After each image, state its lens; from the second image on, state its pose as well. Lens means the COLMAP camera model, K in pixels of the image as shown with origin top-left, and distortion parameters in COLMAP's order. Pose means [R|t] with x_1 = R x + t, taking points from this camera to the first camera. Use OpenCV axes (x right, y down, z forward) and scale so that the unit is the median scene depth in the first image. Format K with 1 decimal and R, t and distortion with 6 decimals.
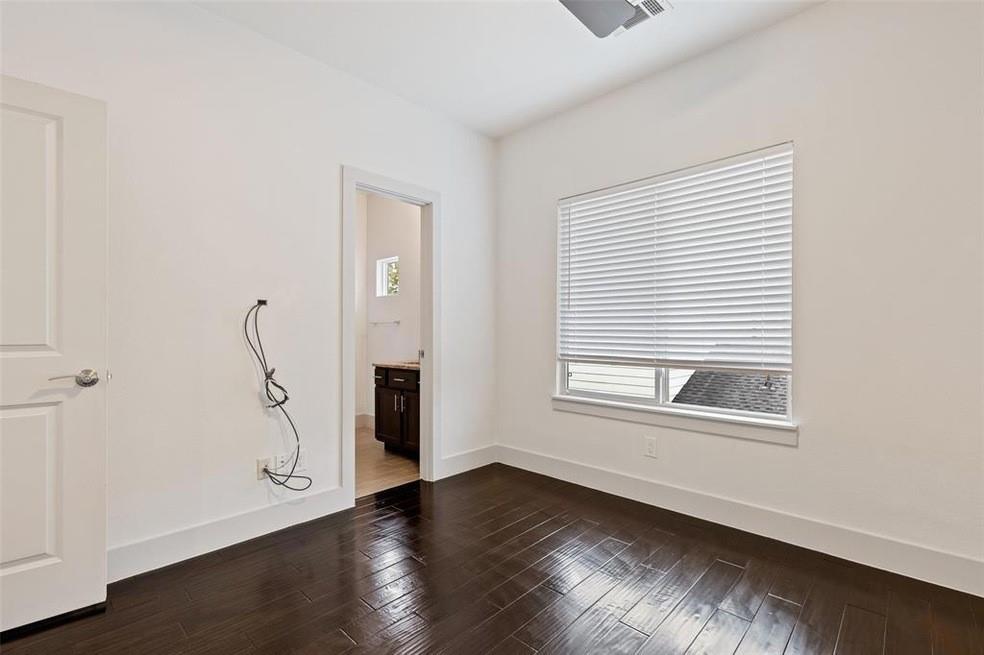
lens RADIAL K [[441.7, 0, 491.1], [0, 441.7, 335.6], [0, 0, 1]] dist [0.007354, 0.001135]
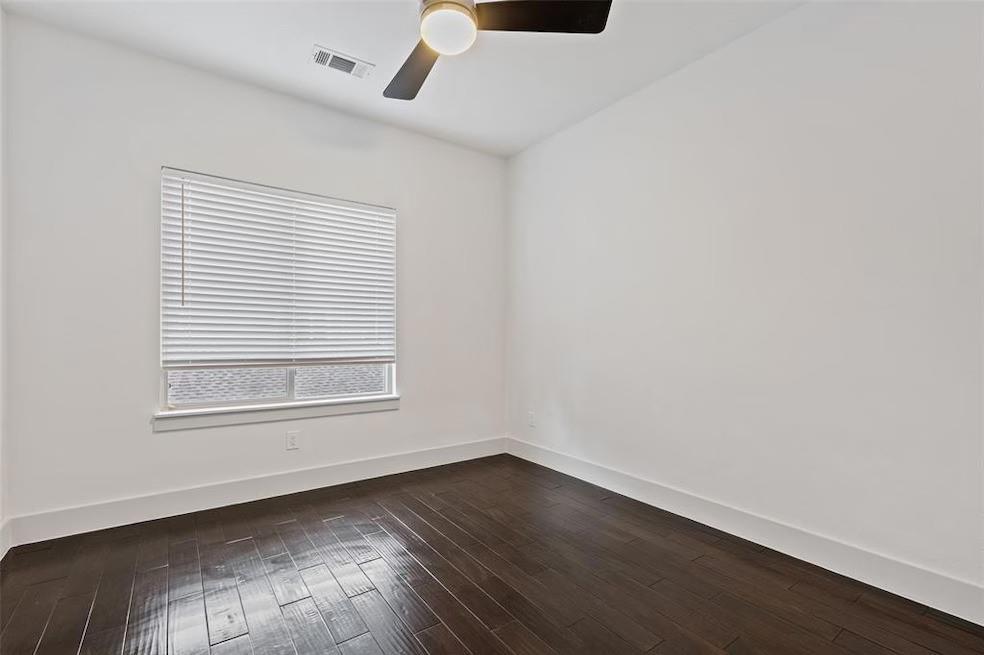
lens RADIAL K [[441.7, 0, 489.1], [0, 441.7, 337.7], [0, 0, 1]] dist [0.007354, 0.001135]
pose [[0.208794, 0.002633, 0.977956, -0.567917], [0.006118, 0.999973, -0.003999, 0.008419], [-0.977940, 0.006818, 0.208773, 0.292090]]
